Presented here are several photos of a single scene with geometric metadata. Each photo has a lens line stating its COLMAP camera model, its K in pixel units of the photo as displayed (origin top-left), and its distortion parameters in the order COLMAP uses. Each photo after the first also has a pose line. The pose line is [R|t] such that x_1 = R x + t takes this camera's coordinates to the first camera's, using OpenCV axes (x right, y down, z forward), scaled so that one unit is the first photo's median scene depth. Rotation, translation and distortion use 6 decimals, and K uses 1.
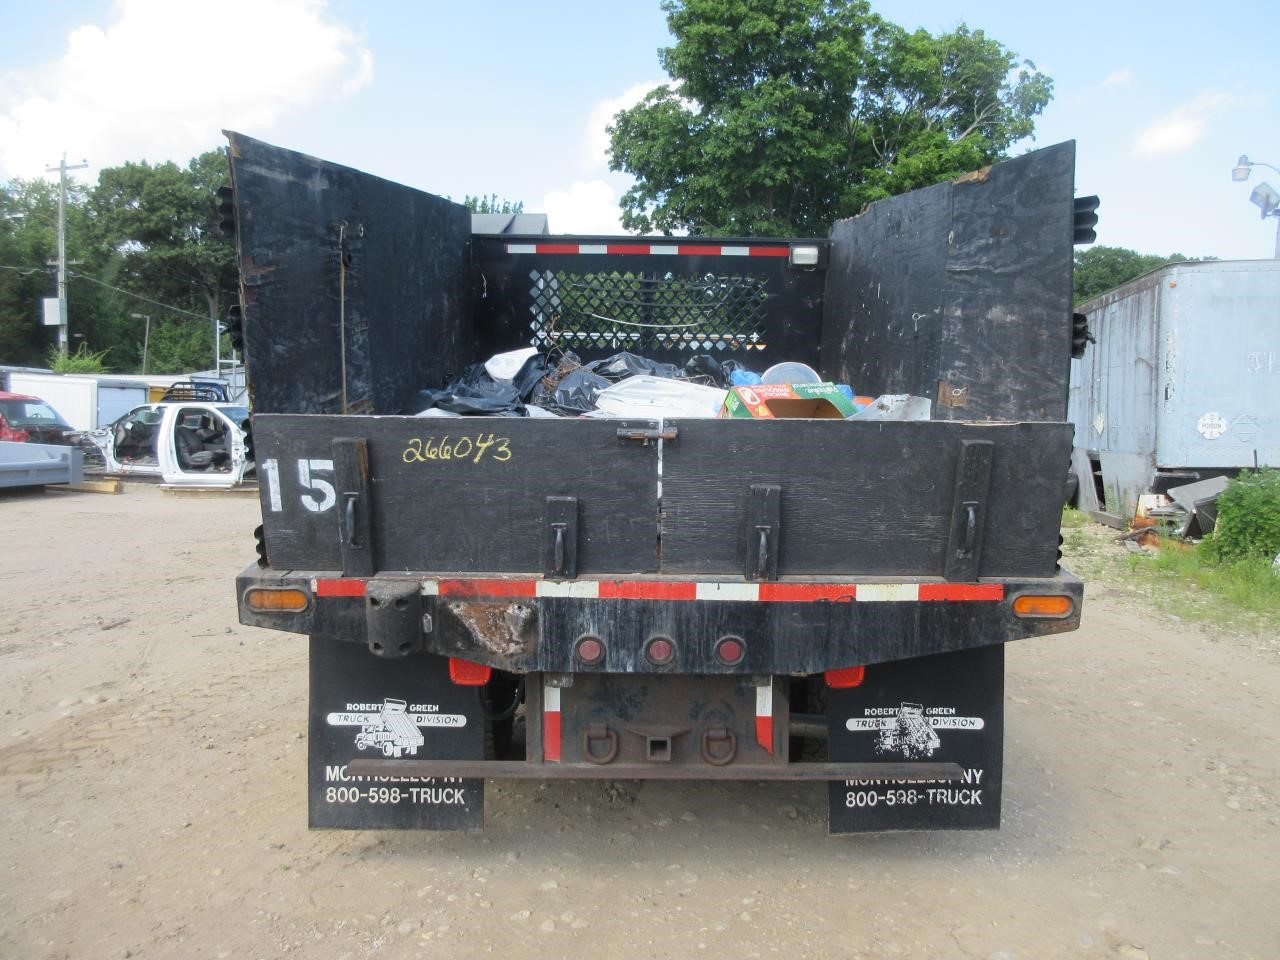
lens RADIAL K [[948.4, 0, 641.1], [0, 948.4, 476.2], [0, 0, 1]] dist [-0.009164, 0.003378]
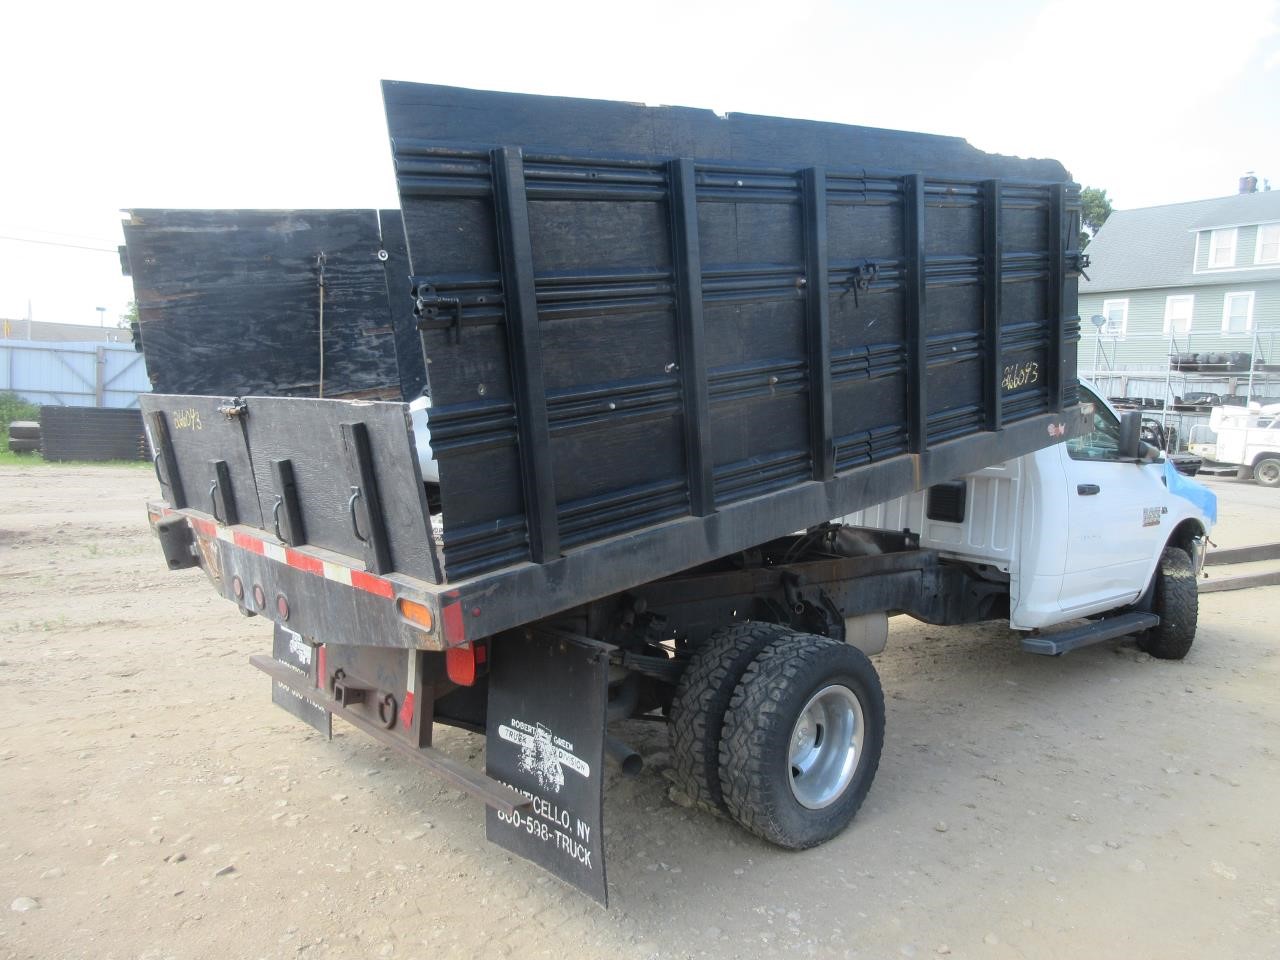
lens RADIAL K [[948.4, 0, 644.1], [0, 948.4, 481.8], [0, 0, 1]] dist [-0.009164, 0.003378]
pose [[0.667861, 0.065816, -0.741370, 0.986871], [-0.068146, 0.997306, 0.027149, -0.017823], [0.741160, 0.032389, 0.670547, 0.467658]]
